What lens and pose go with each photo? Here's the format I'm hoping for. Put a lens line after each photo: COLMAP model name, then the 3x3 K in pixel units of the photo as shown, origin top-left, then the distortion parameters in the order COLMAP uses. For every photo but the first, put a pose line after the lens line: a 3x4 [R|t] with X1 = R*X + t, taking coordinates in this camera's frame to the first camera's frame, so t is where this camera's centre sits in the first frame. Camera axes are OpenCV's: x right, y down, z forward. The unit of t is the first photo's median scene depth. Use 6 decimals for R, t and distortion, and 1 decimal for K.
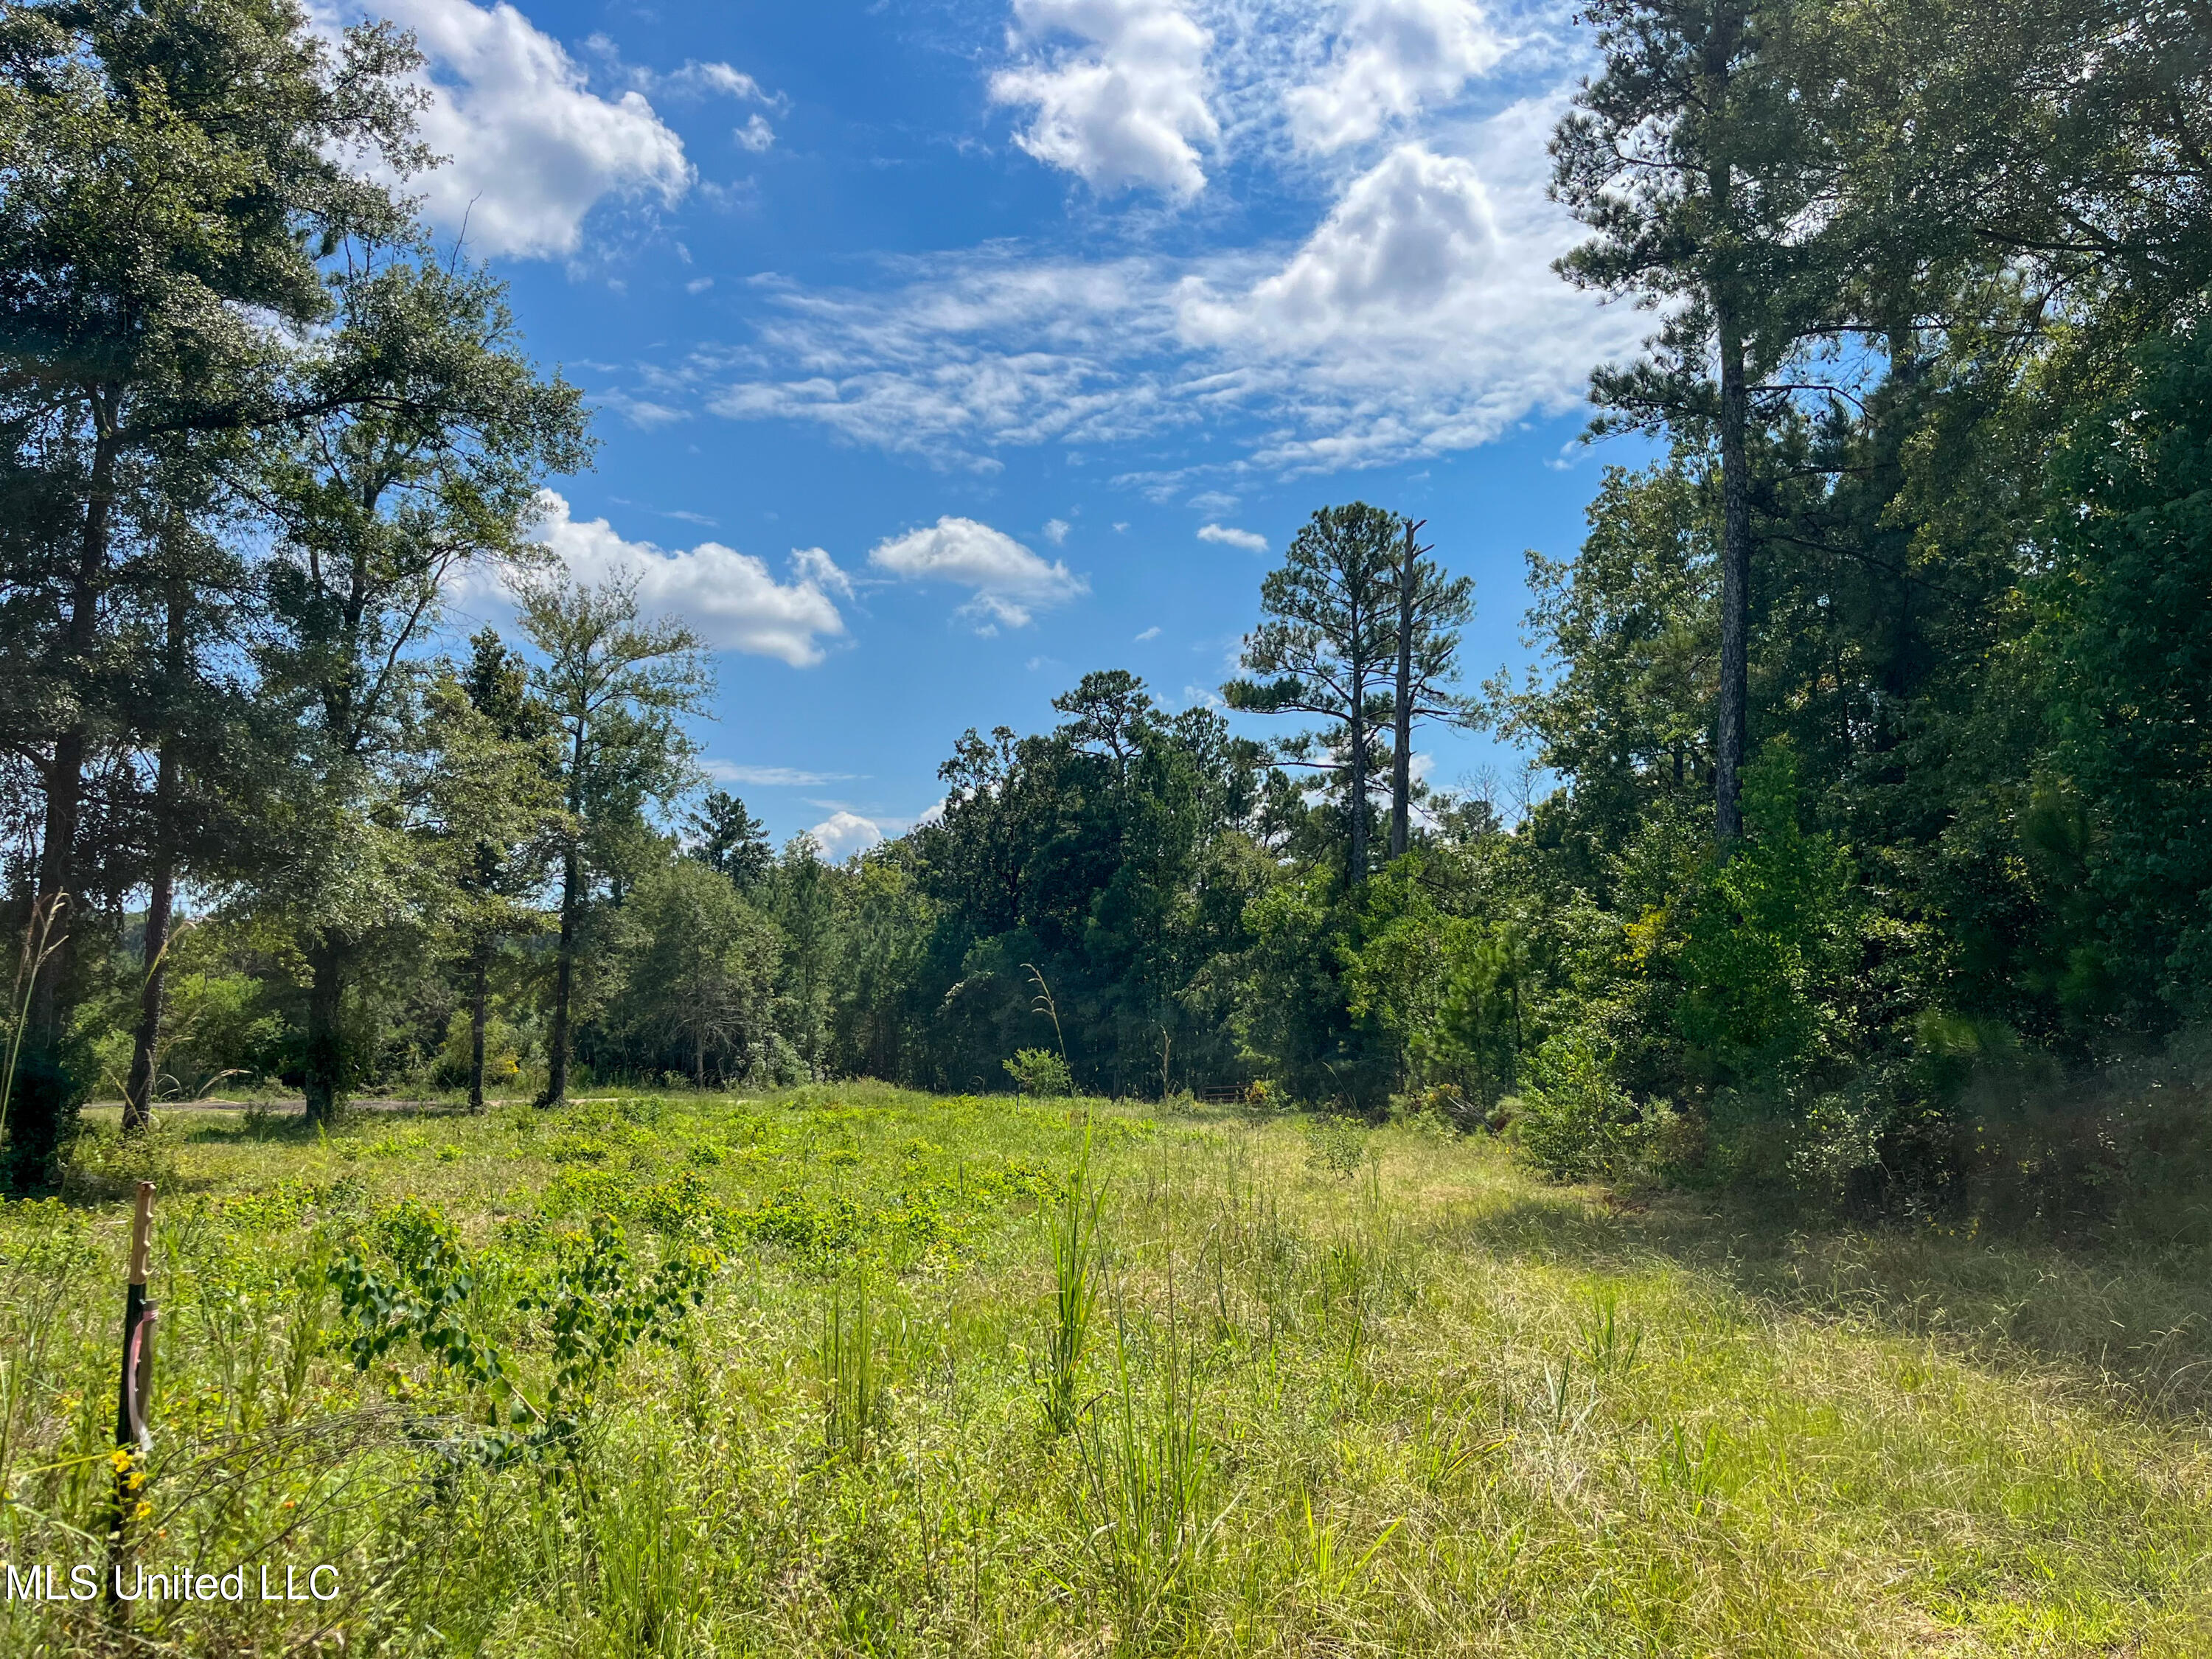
lens RADIAL K [[1696.3, 0, 1130.8], [0, 1696.3, 815.5], [0, 0, 1]] dist [0.080637, -0.115419]
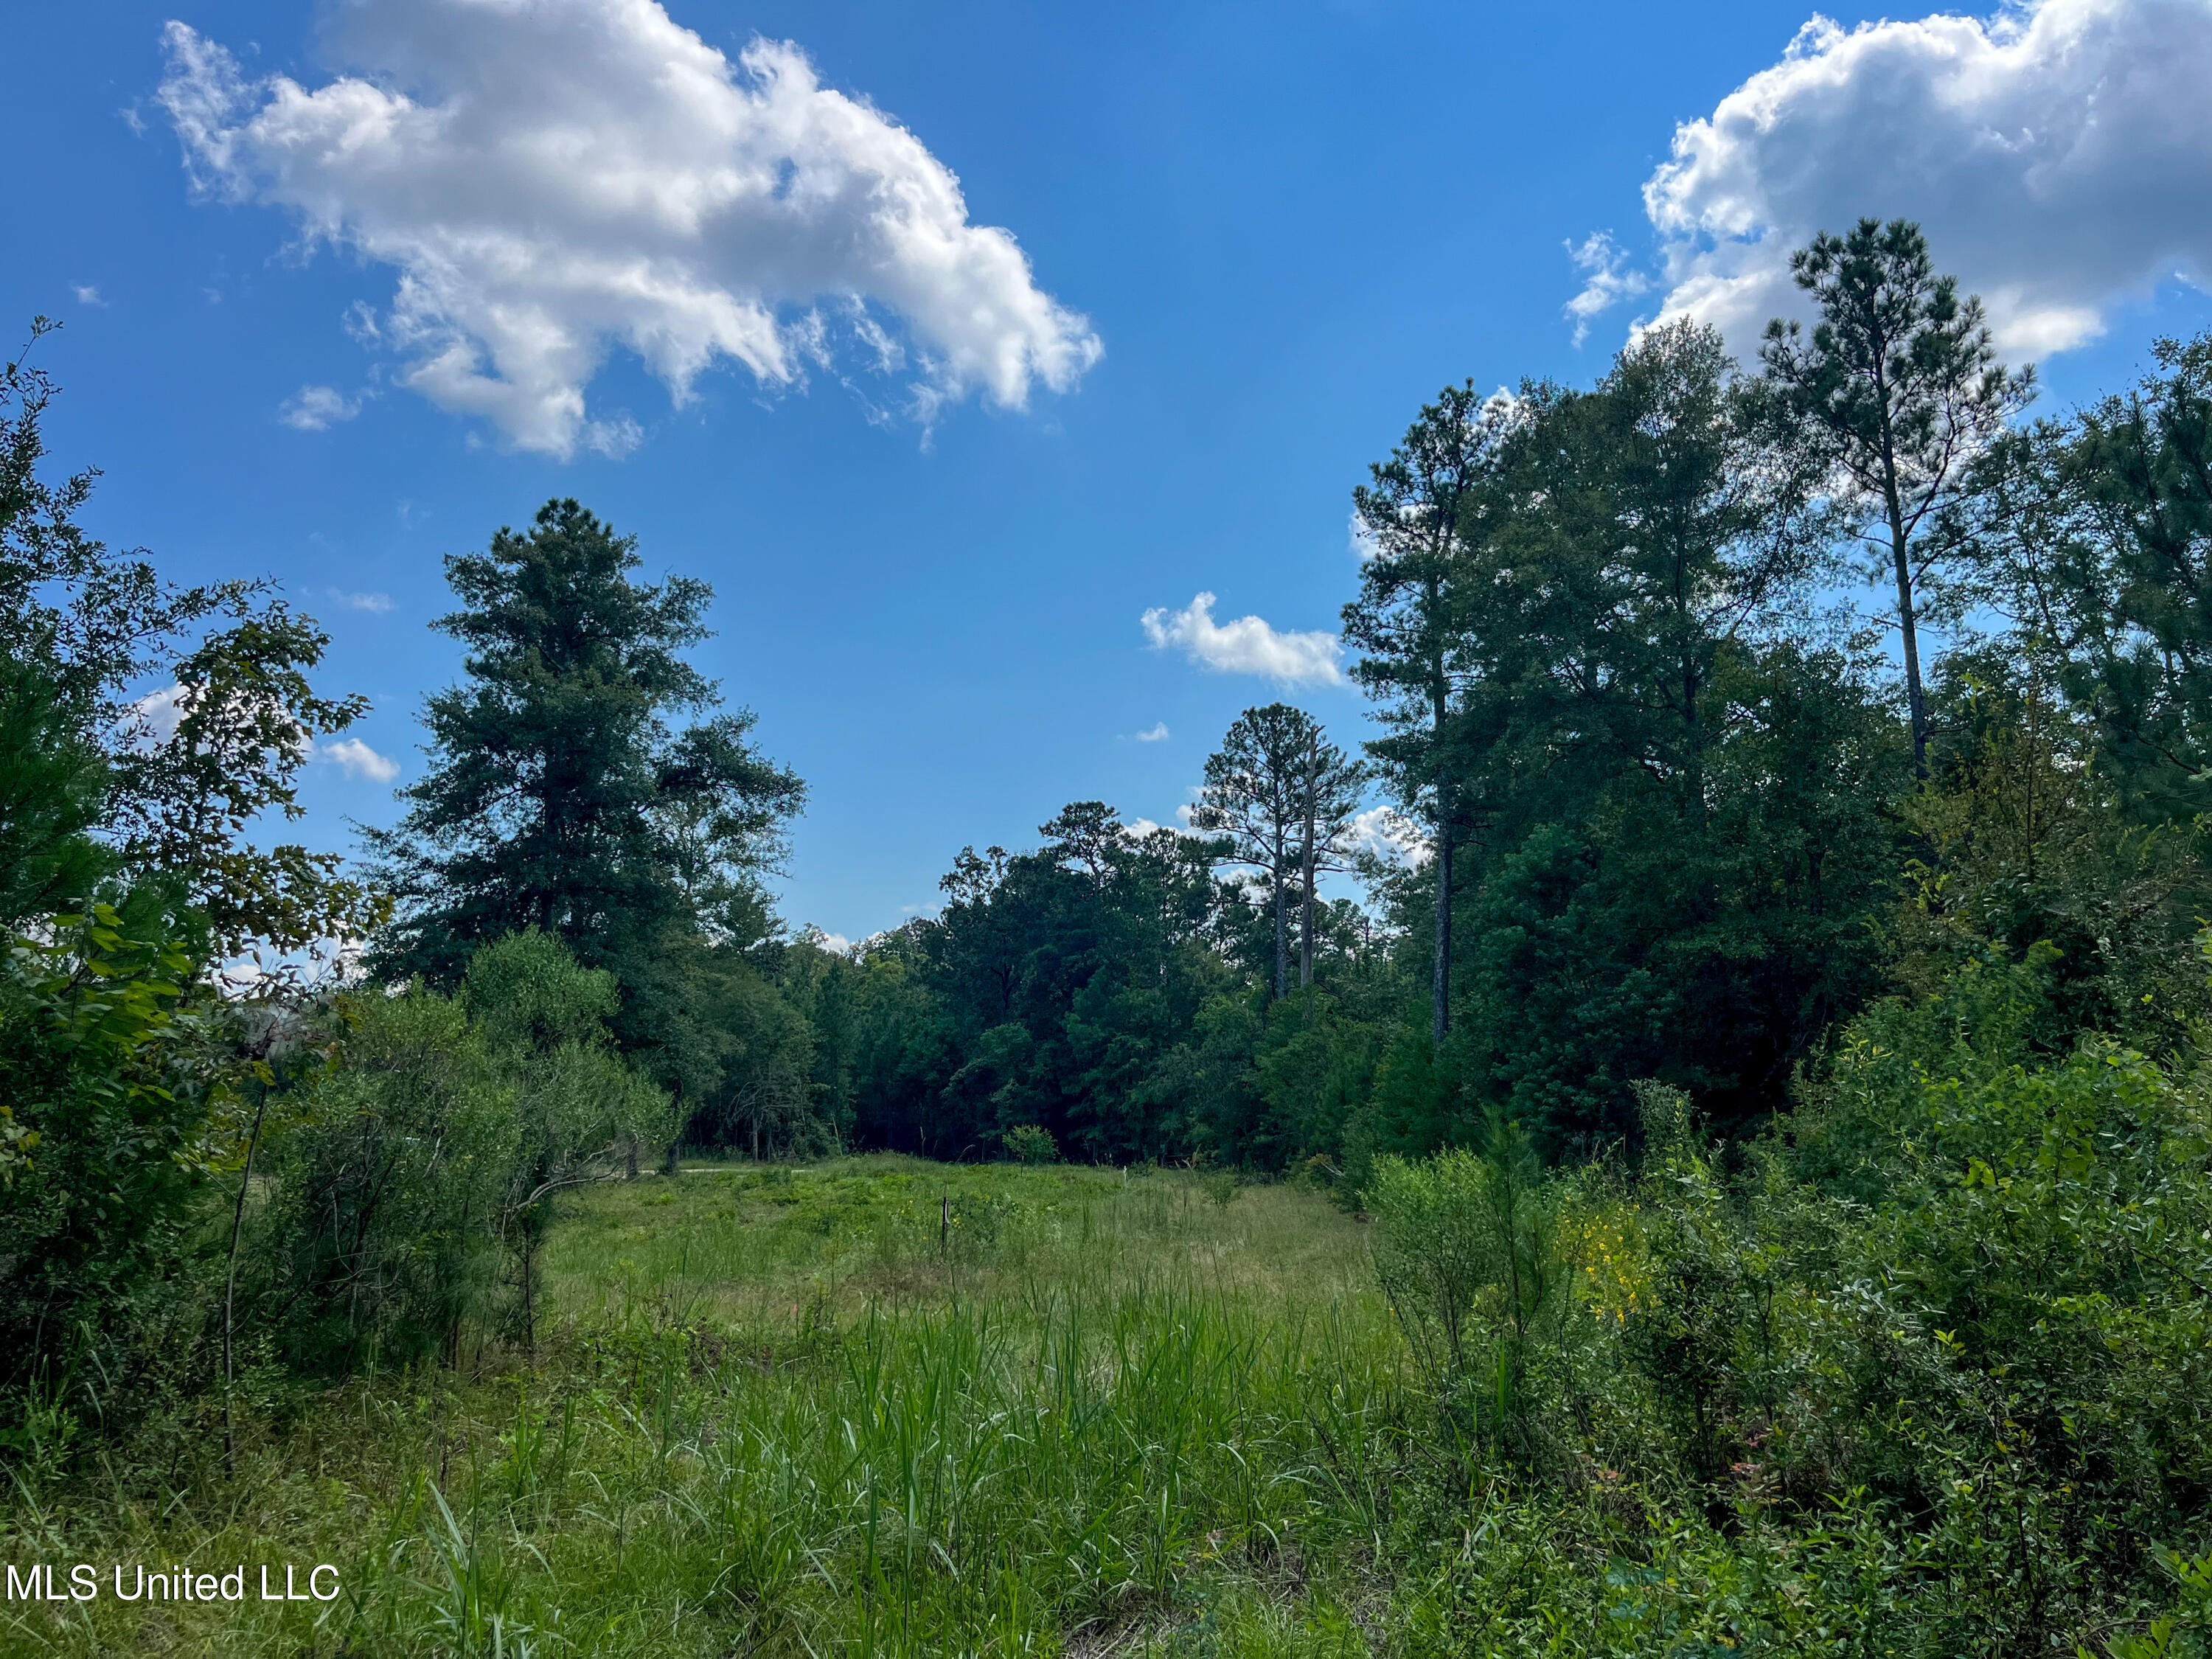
lens RADIAL K [[1696.3, 0, 1130.8], [0, 1696.3, 815.5], [0, 0, 1]] dist [0.080637, -0.115419]
pose [[0.999882, -0.006423, 0.013945, 0.001376], [0.006944, 0.999266, -0.037663, -0.031769], [-0.013693, 0.037755, 0.999193, -0.191003]]
